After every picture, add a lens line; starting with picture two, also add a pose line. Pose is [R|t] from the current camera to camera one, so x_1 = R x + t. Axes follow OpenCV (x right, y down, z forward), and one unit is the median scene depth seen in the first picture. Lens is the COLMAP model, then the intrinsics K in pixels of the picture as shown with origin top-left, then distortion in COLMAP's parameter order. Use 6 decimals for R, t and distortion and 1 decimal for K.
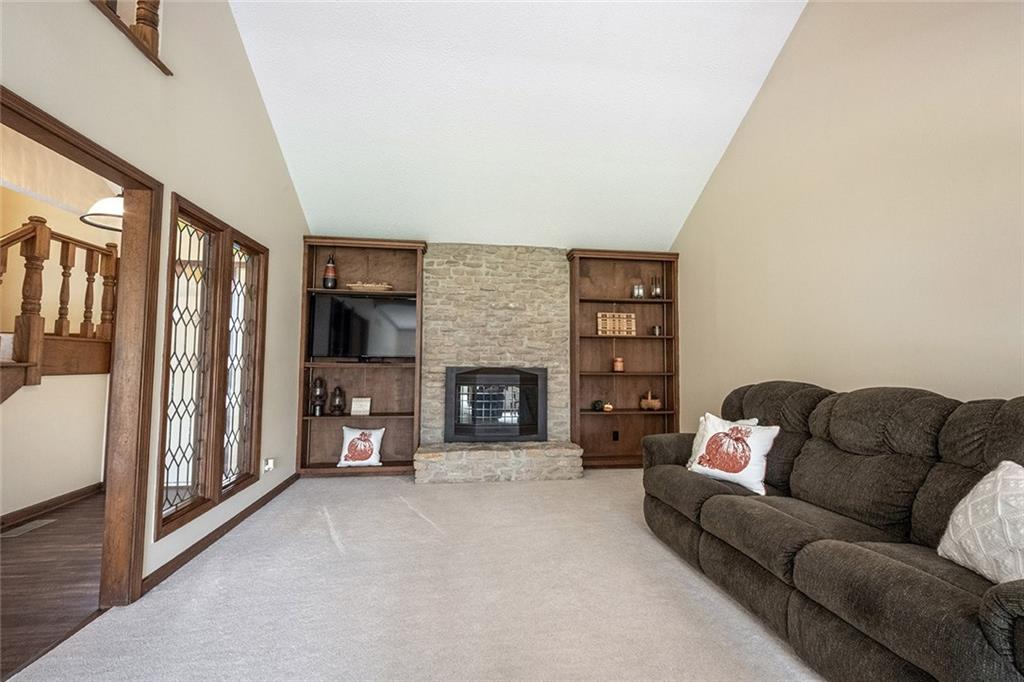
lens RADIAL K [[402.7, 0, 515.3], [0, 402.7, 339.6], [0, 0, 1]] dist [-0.000819, -0.000222]
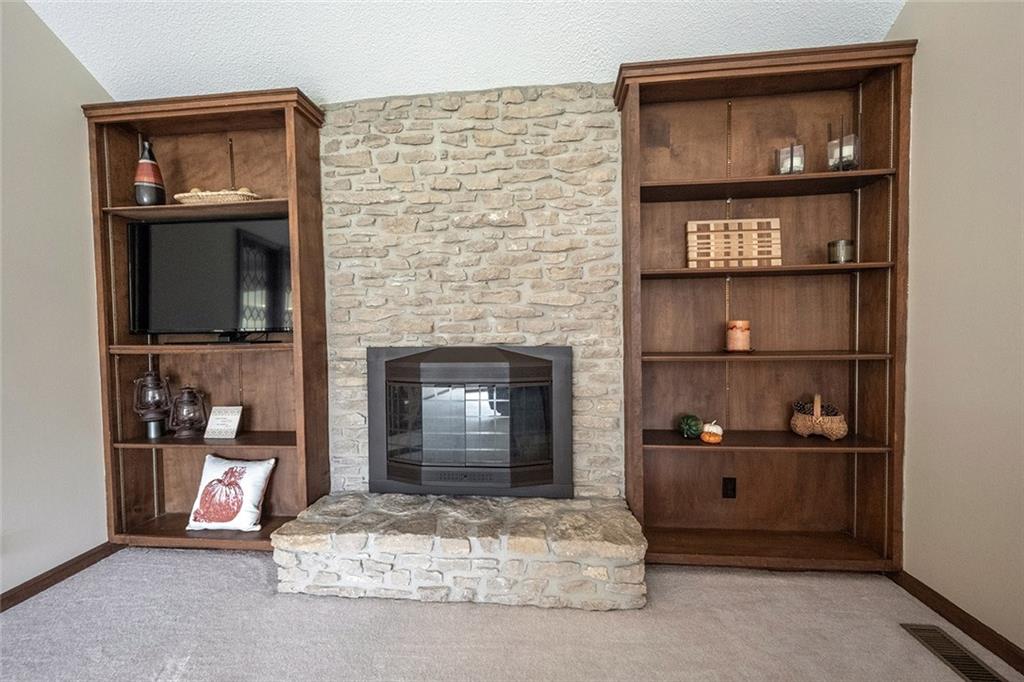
lens RADIAL K [[402.7, 0, 511.1], [0, 402.7, 340.8], [0, 0, 1]] dist [-0.000819, -0.000222]
pose [[0.972982, -0.017023, -0.230253, 0.121493], [0.036798, 0.995964, 0.081867, 0.023403], [0.227930, -0.088128, 0.969681, 0.540666]]
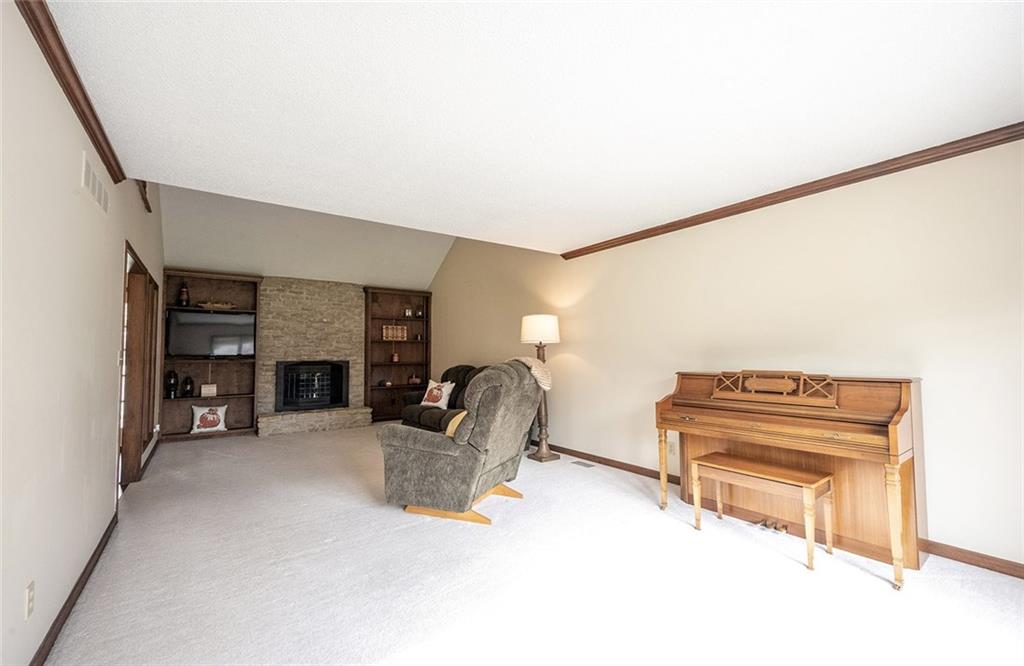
lens RADIAL K [[417.1, 0, 510.2], [0, 417.1, 334.1], [0, 0, 1]] dist [0.001765, -0.000333]
pose [[0.886392, 0.011283, 0.462798, -0.121083], [-0.016357, 0.999842, 0.006952, -0.056504], [-0.462646, -0.013732, 0.886437, -0.749347]]
